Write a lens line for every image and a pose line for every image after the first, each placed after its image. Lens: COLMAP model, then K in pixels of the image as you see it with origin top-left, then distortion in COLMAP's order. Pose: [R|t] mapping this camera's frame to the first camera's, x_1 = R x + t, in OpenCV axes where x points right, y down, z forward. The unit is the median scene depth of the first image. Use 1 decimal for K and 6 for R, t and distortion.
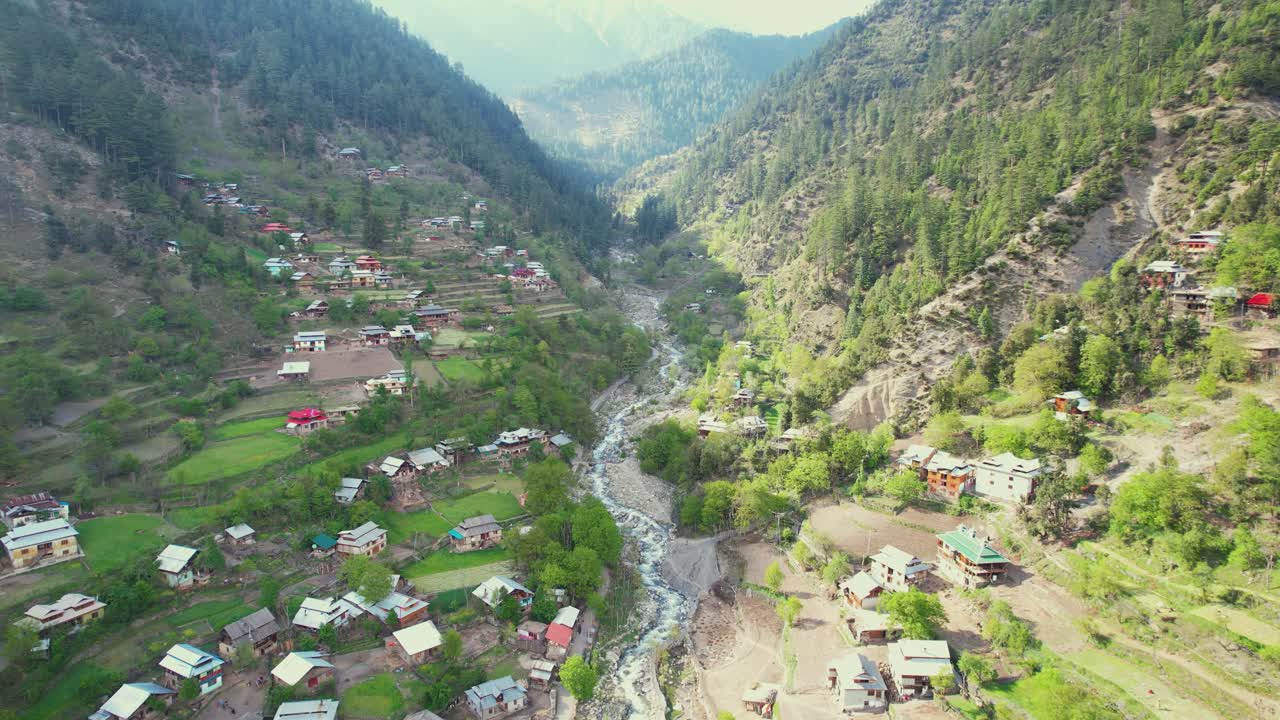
lens RADIAL K [[831.2, 0, 640.0], [0, 831.2, 360.0], [0, 0, 1]] dist [-0.079508, 0.073840]
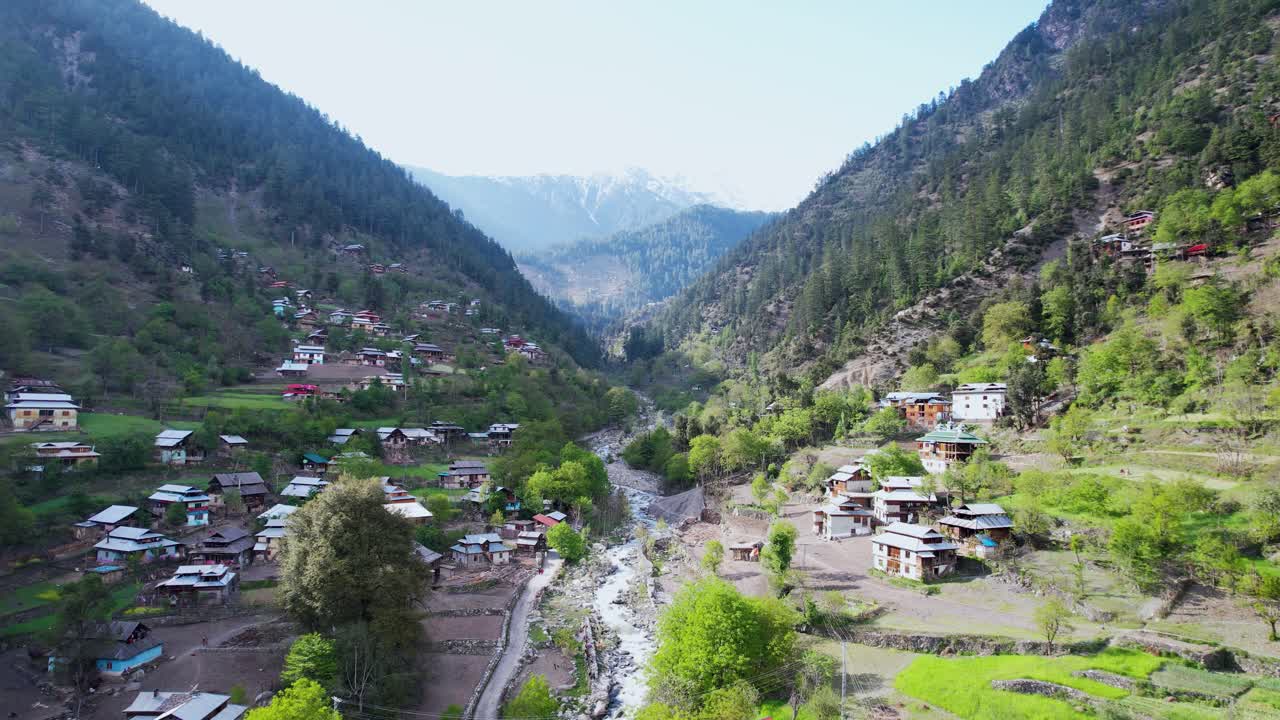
lens RADIAL K [[831.2, 0, 640.0], [0, 831.2, 360.0], [0, 0, 1]] dist [-0.079508, 0.073840]
pose [[0.999807, 0.012428, 0.015185, -0.001229], [-0.008748, 0.975011, -0.221985, 0.210132], [-0.017564, 0.221810, 0.974932, -0.013377]]
